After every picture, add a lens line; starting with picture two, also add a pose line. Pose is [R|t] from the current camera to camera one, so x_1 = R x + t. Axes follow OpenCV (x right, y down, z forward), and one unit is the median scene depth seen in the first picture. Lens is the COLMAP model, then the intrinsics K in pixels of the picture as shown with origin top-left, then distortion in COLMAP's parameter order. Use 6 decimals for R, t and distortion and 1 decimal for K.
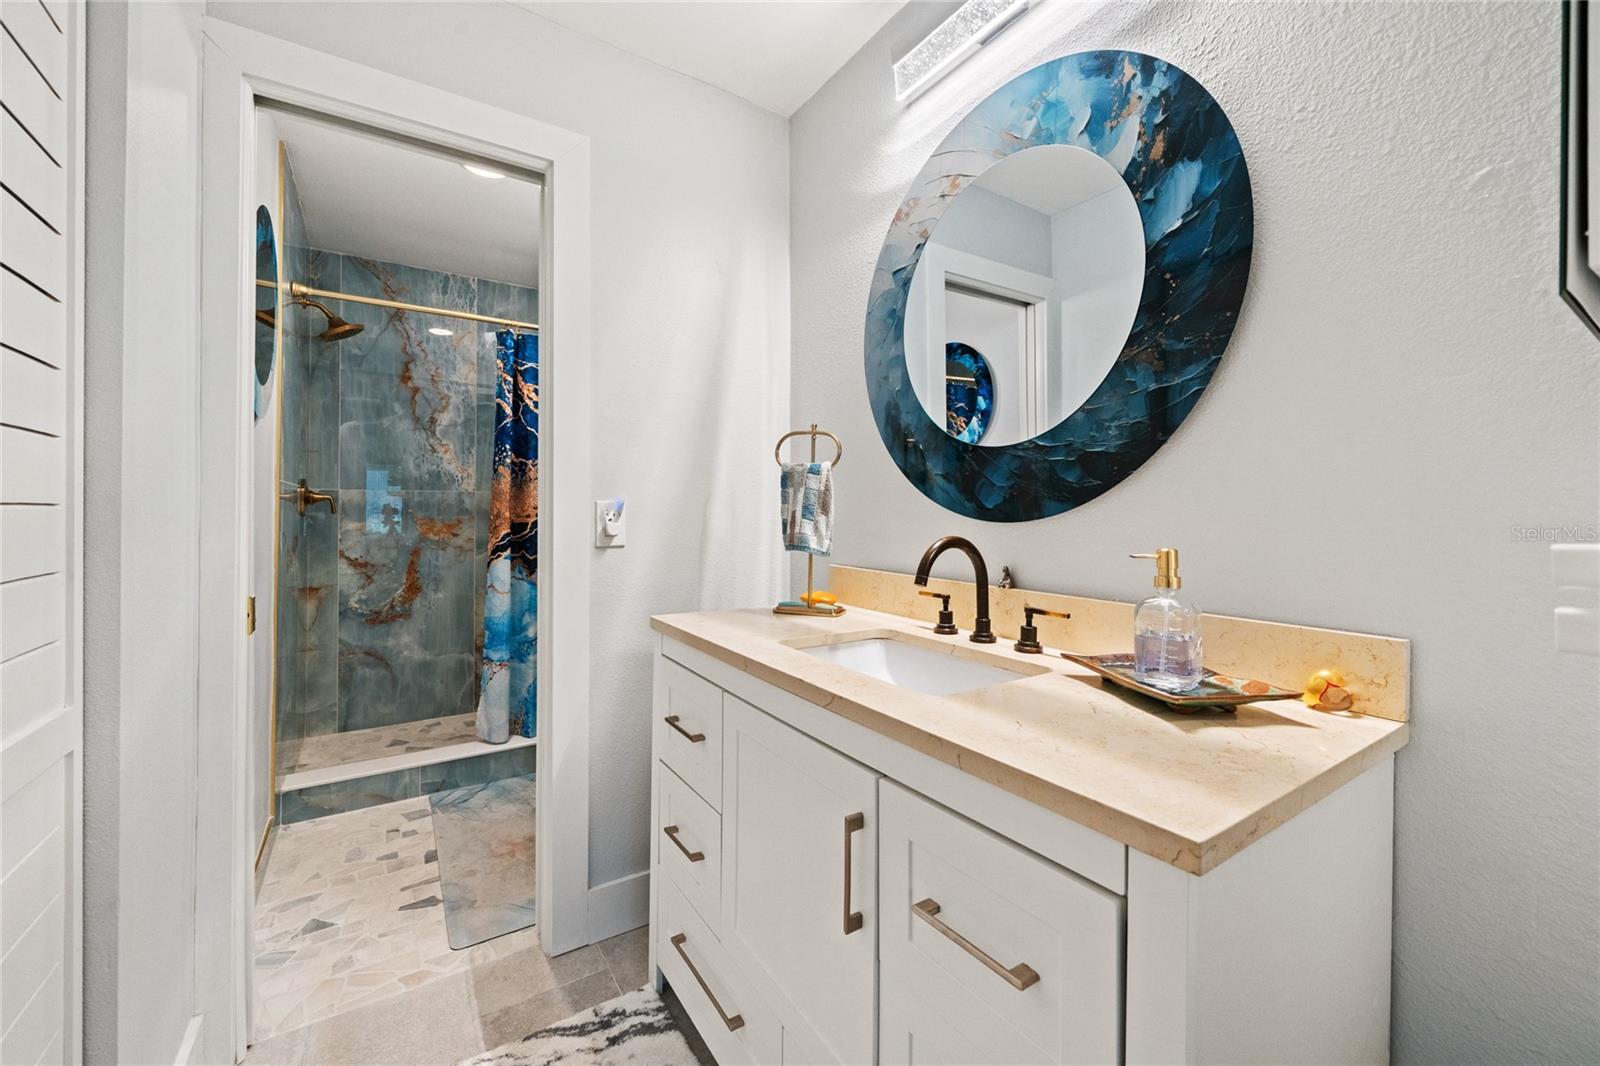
lens RADIAL K [[621.7, 0, 793.2], [0, 621.7, 509.3], [0, 0, 1]] dist [-0.002920, -0.000766]
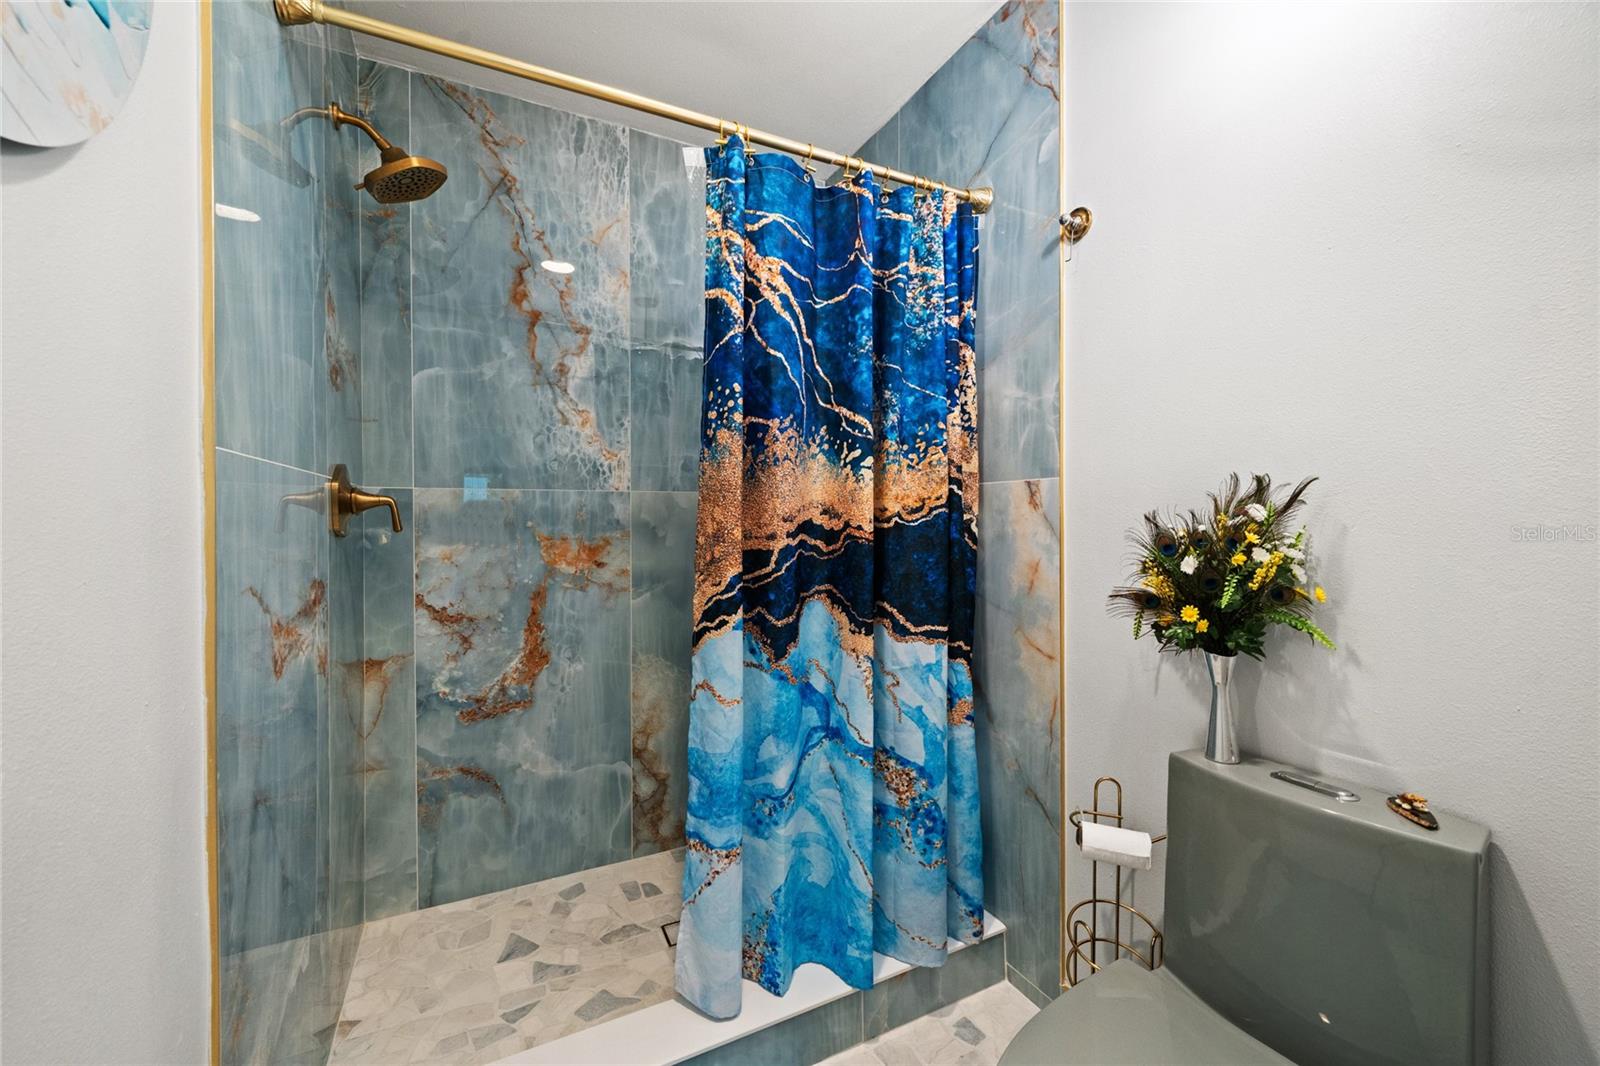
lens RADIAL K [[621.7, 0, 796.7], [0, 621.7, 529.6], [0, 0, 1]] dist [-0.002920, -0.000766]
pose [[0.993254, -0.002474, -0.115933, -0.306834], [0.005025, 0.999752, 0.021713, -0.003975], [0.115851, -0.022149, 0.993020, 0.460133]]
